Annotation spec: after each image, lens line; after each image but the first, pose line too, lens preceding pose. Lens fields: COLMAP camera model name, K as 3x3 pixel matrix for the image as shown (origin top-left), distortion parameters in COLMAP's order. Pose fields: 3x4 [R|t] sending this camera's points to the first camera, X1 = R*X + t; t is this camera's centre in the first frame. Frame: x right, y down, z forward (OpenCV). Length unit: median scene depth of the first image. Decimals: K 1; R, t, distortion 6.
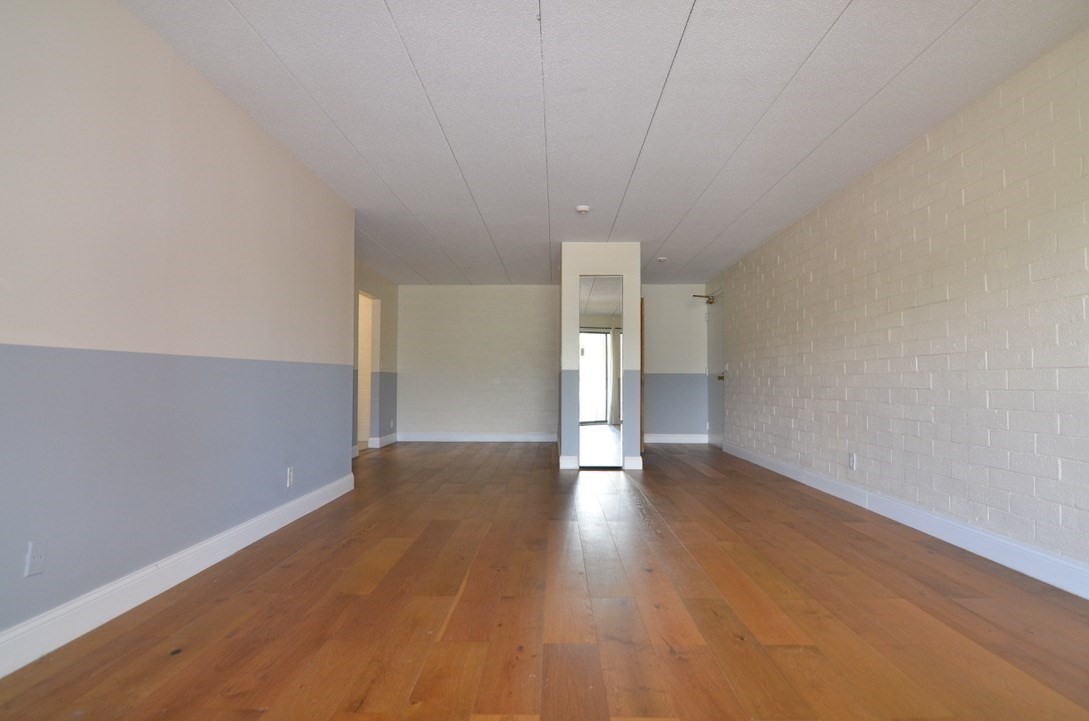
lens RADIAL K [[610.3, 0, 544.5], [0, 610.3, 360.5], [0, 0, 1]] dist [-0.002709, -0.000903]
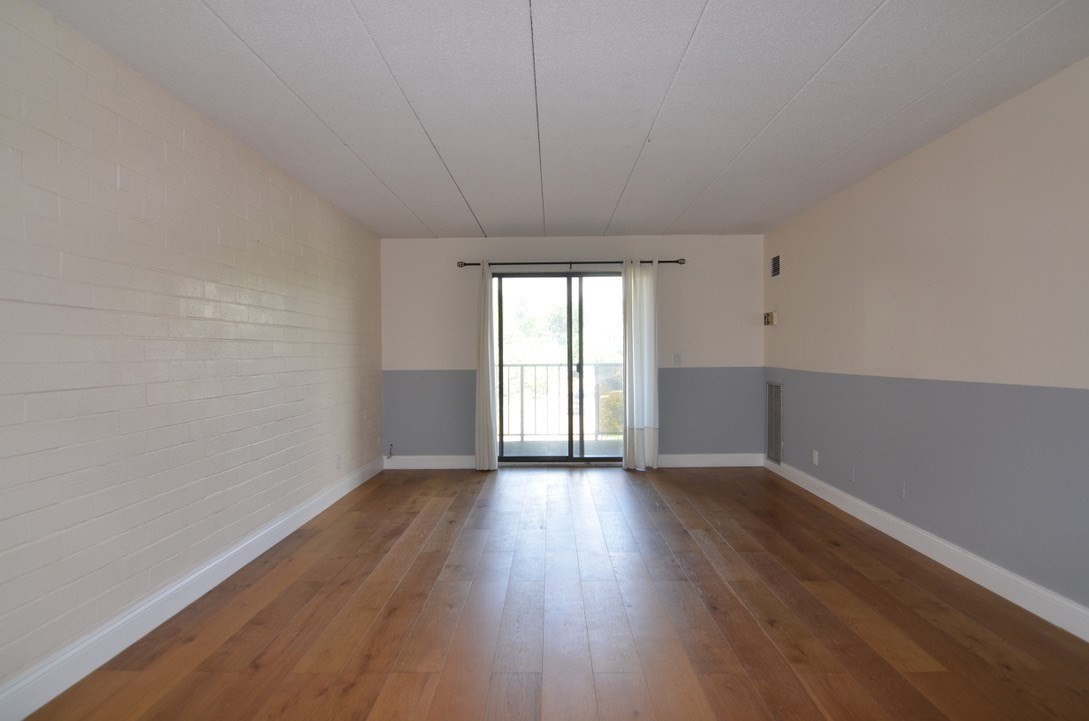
lens RADIAL K [[610.3, 0, 544.5], [0, 610.3, 360.5], [0, 0, 1]] dist [-0.002709, -0.000903]
pose [[-0.999996, -0.000534, -0.002653, 0.218565], [-0.000478, 0.999778, -0.021061, -0.028081], [0.002664, -0.021060, -0.999775, 2.203654]]
